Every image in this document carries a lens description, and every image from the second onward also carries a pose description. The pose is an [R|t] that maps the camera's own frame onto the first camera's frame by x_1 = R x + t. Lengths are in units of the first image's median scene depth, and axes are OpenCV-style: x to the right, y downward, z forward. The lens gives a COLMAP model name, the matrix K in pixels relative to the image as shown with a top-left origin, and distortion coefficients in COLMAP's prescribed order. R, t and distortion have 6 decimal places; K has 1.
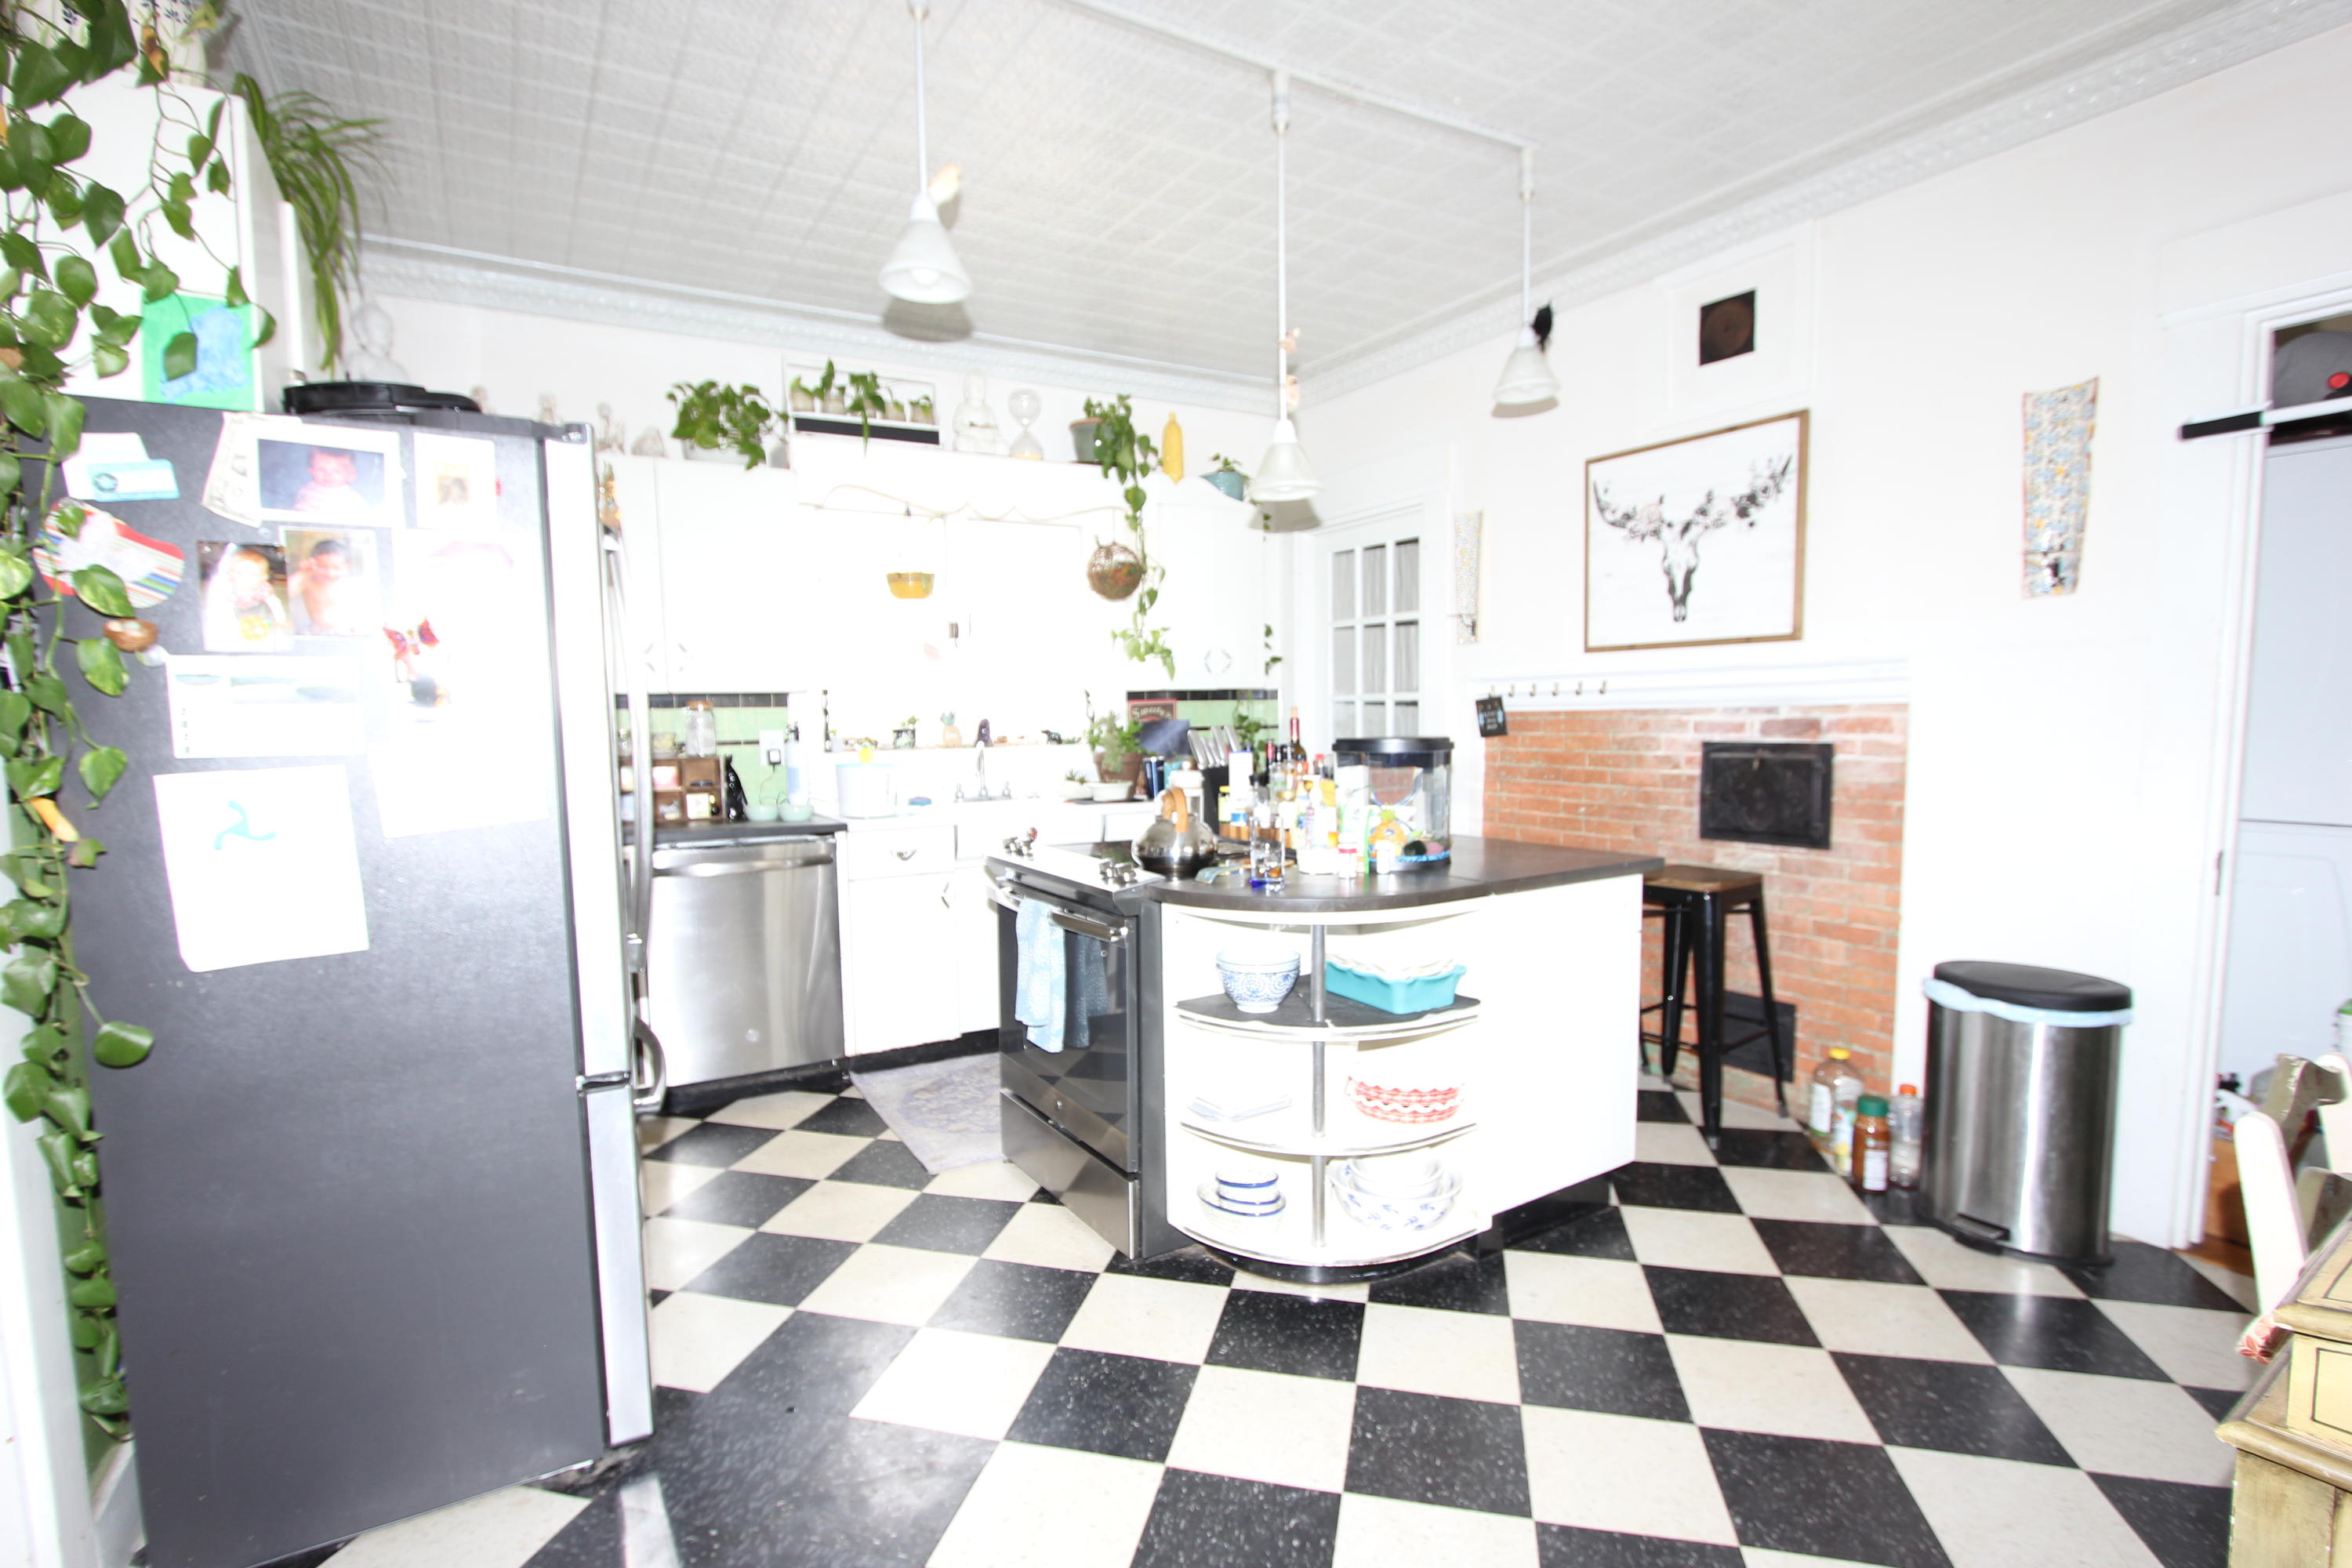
lens RADIAL K [[1105.2, 0, 1175.3], [0, 1105.2, 806.1], [0, 0, 1]] dist [-0.000639, 0.000260]
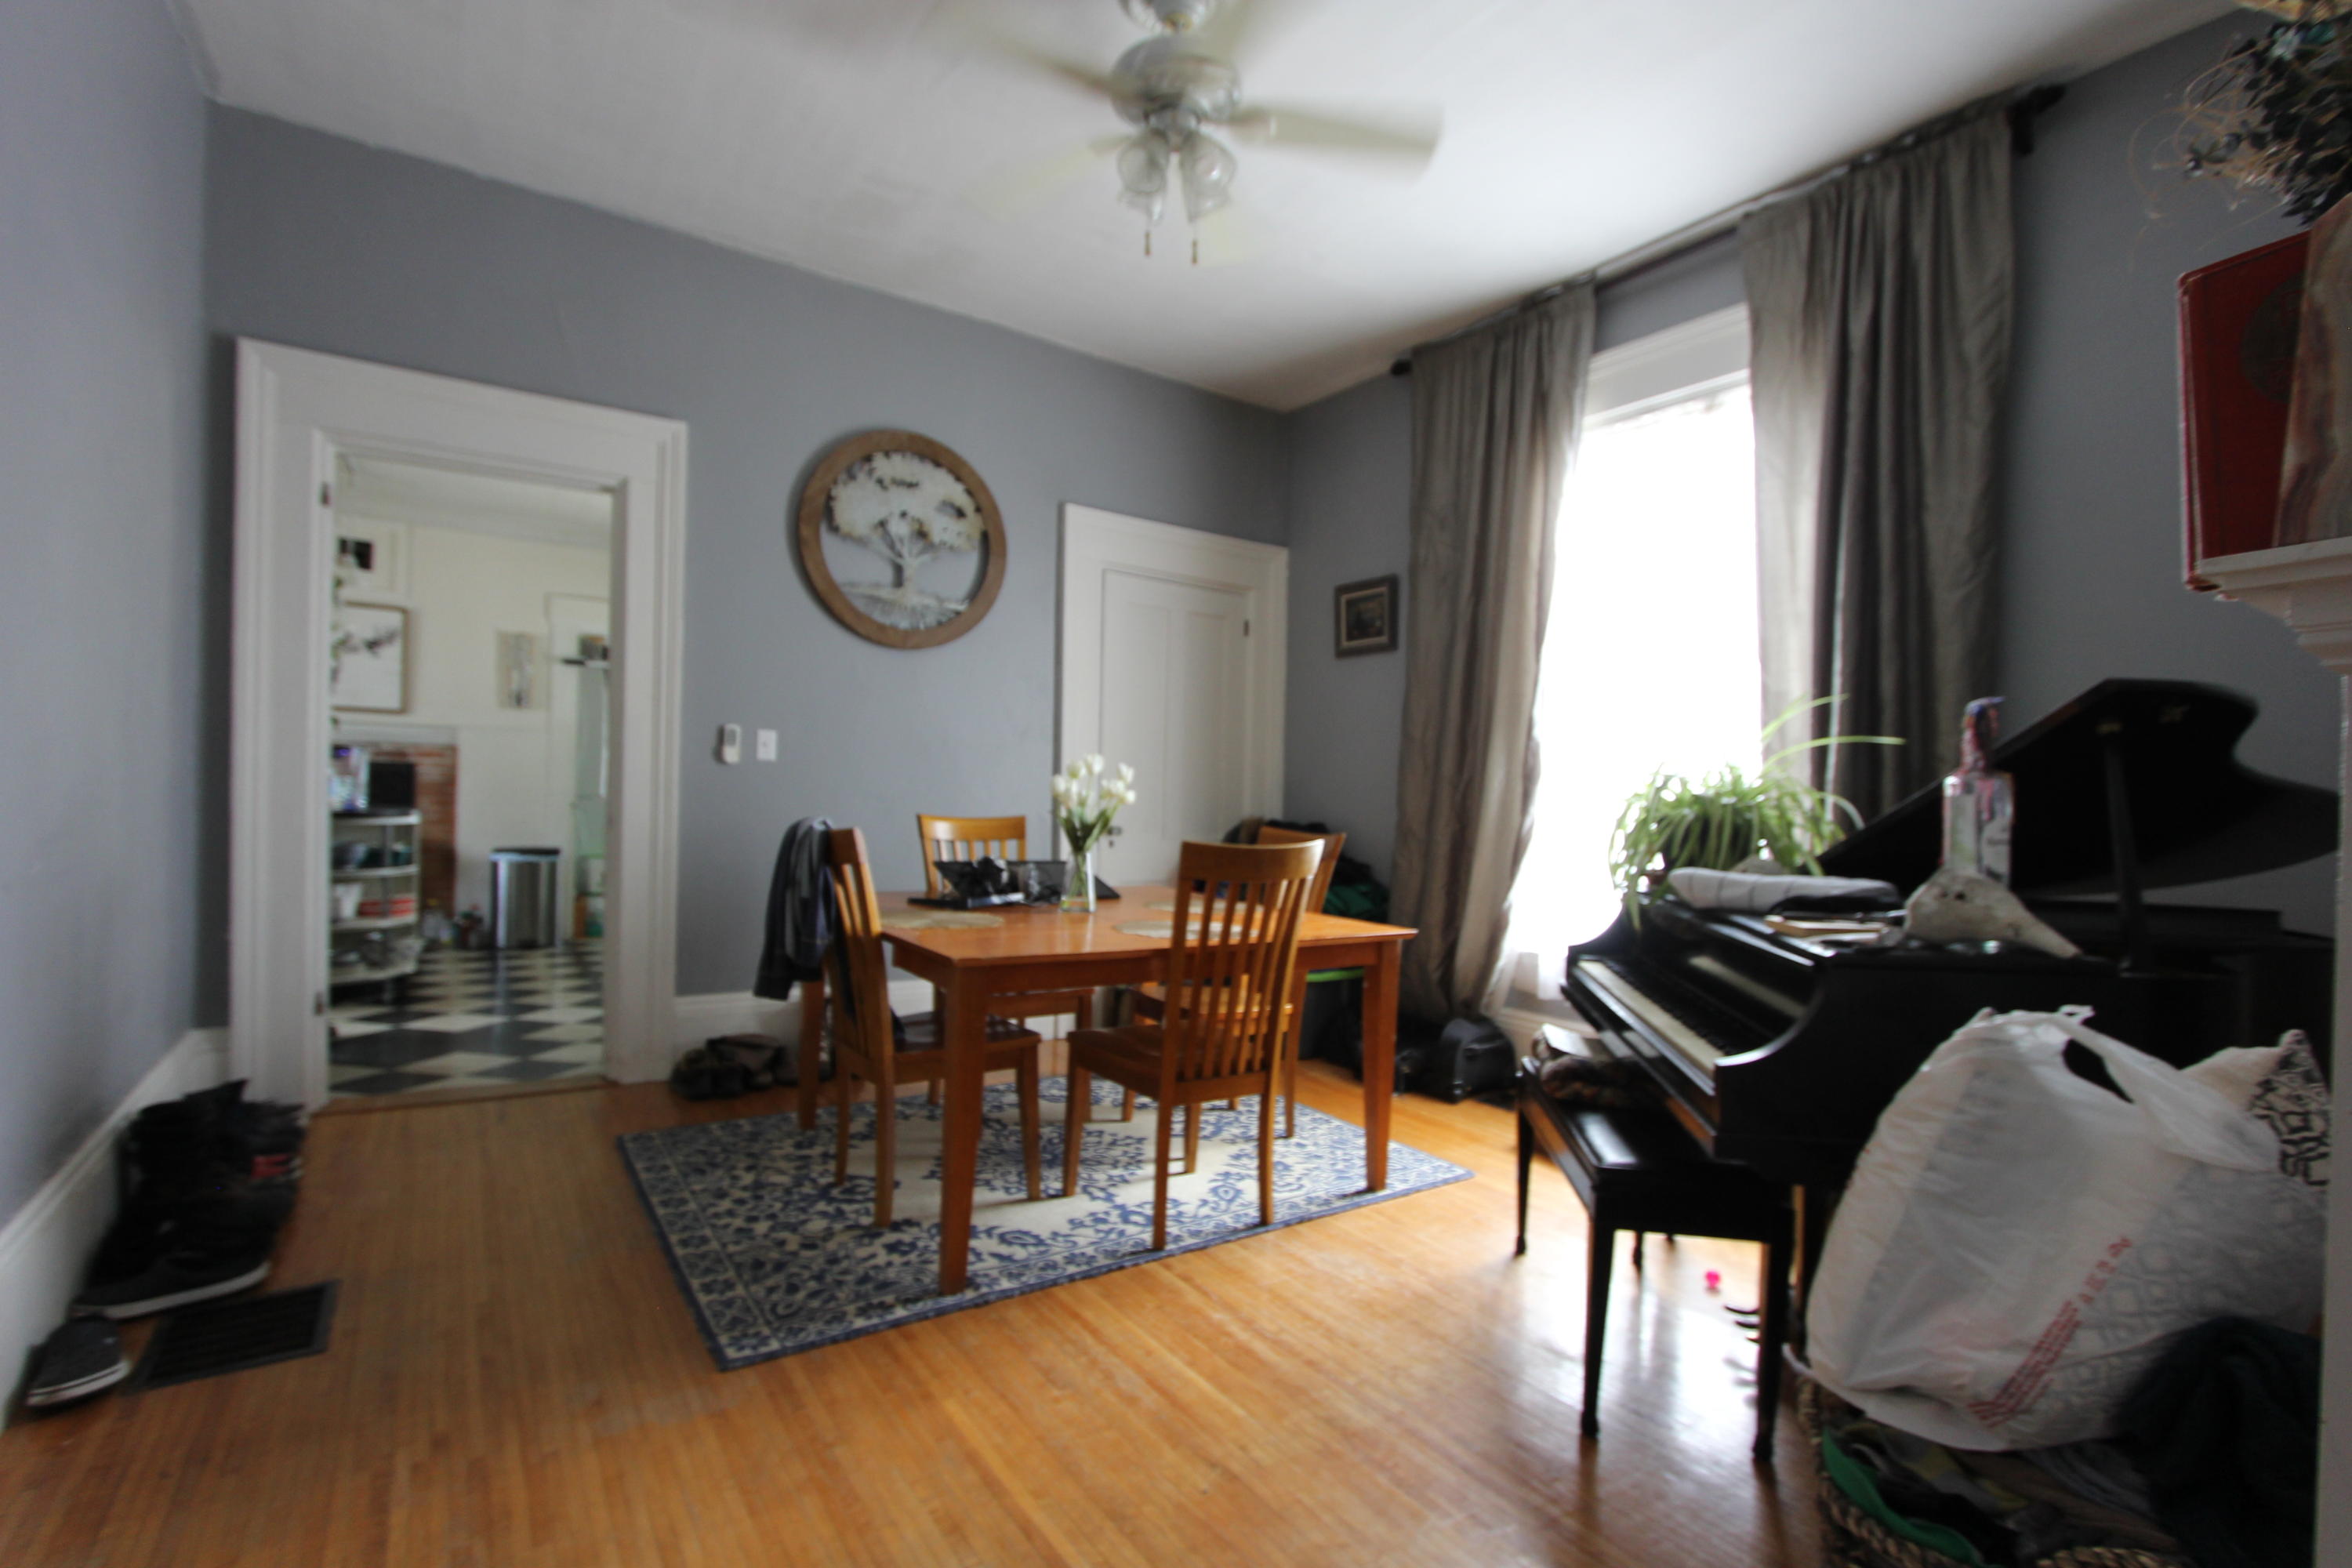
lens RADIAL K [[1079.8, 0, 1173.0], [0, 1079.8, 815.2], [0, 0, 1]] dist [-0.017651, 0.002444]
pose [[-0.051215, 0.001869, 0.998686, -1.424062], [0.063461, 0.997983, 0.001387, 0.124118], [-0.996669, 0.063449, -0.051230, -0.329083]]
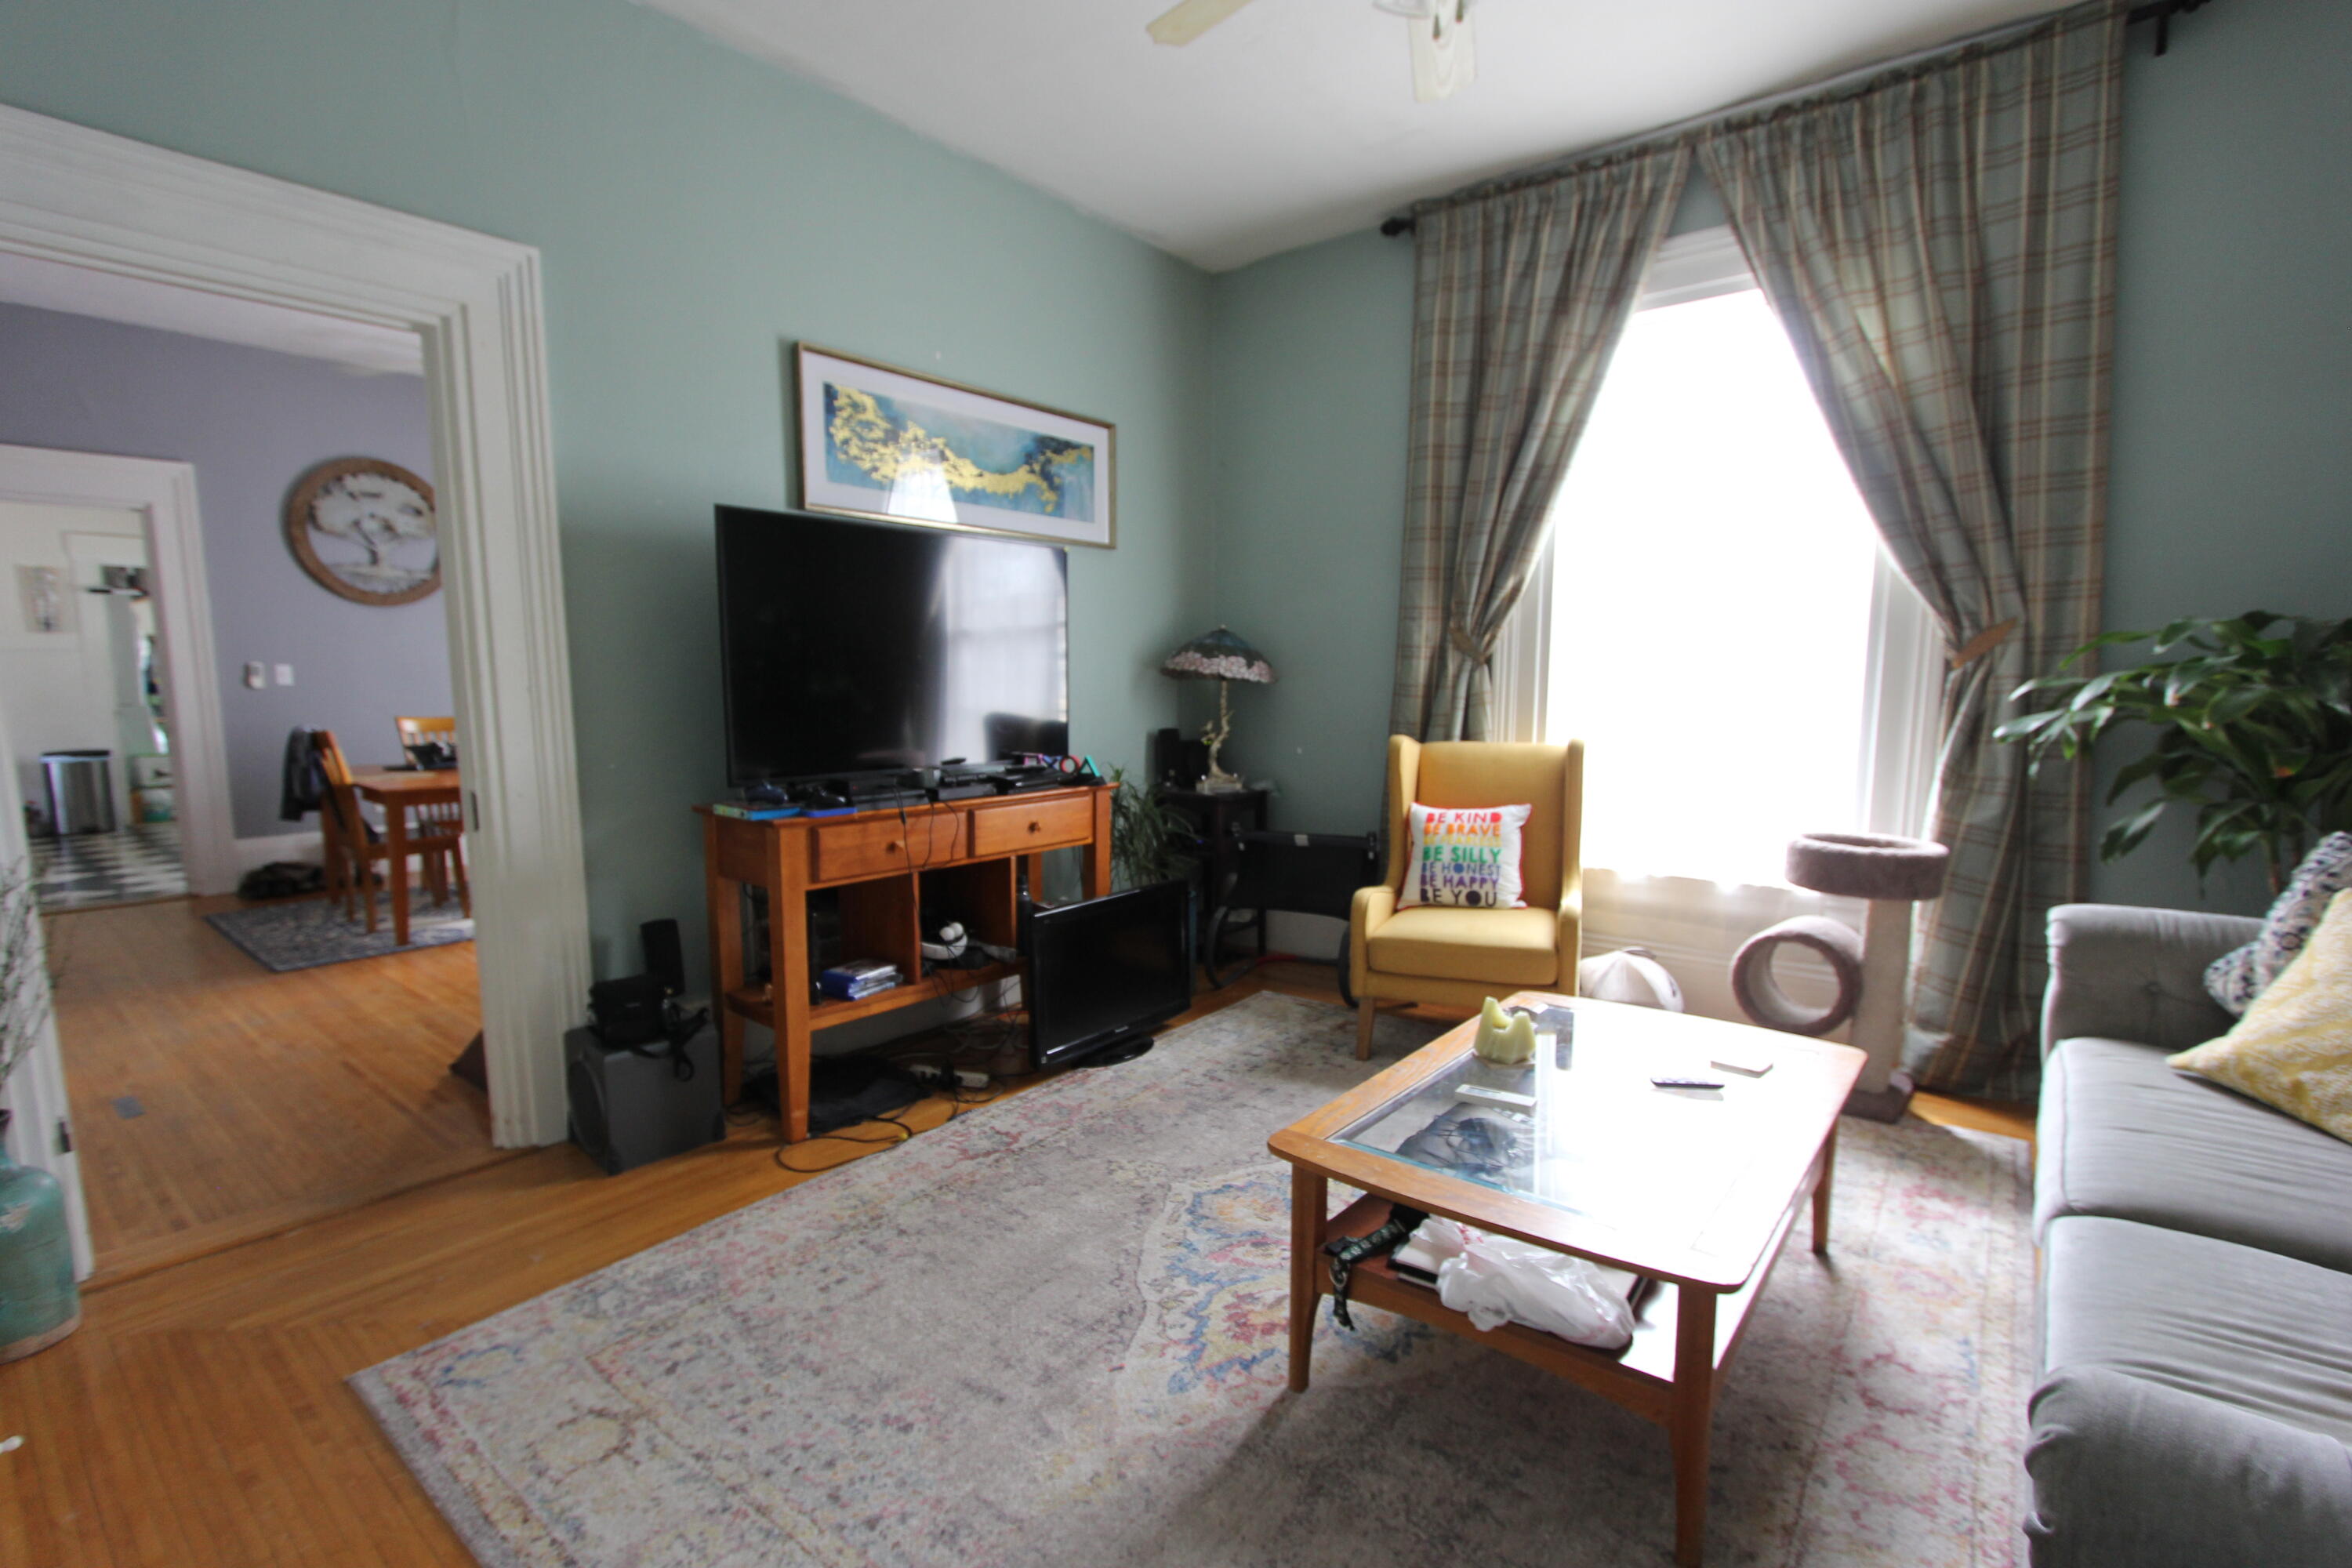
lens RADIAL K [[1088.0, 0, 1177.1], [0, 1088.0, 812.7], [0, 0, 1]] dist [-0.018617, 0.001494]
pose [[-0.336826, -0.107201, 0.935444, -2.417919], [0.089806, 0.985310, 0.145252, 0.121572], [-0.937274, 0.132933, -0.322250, -0.735199]]
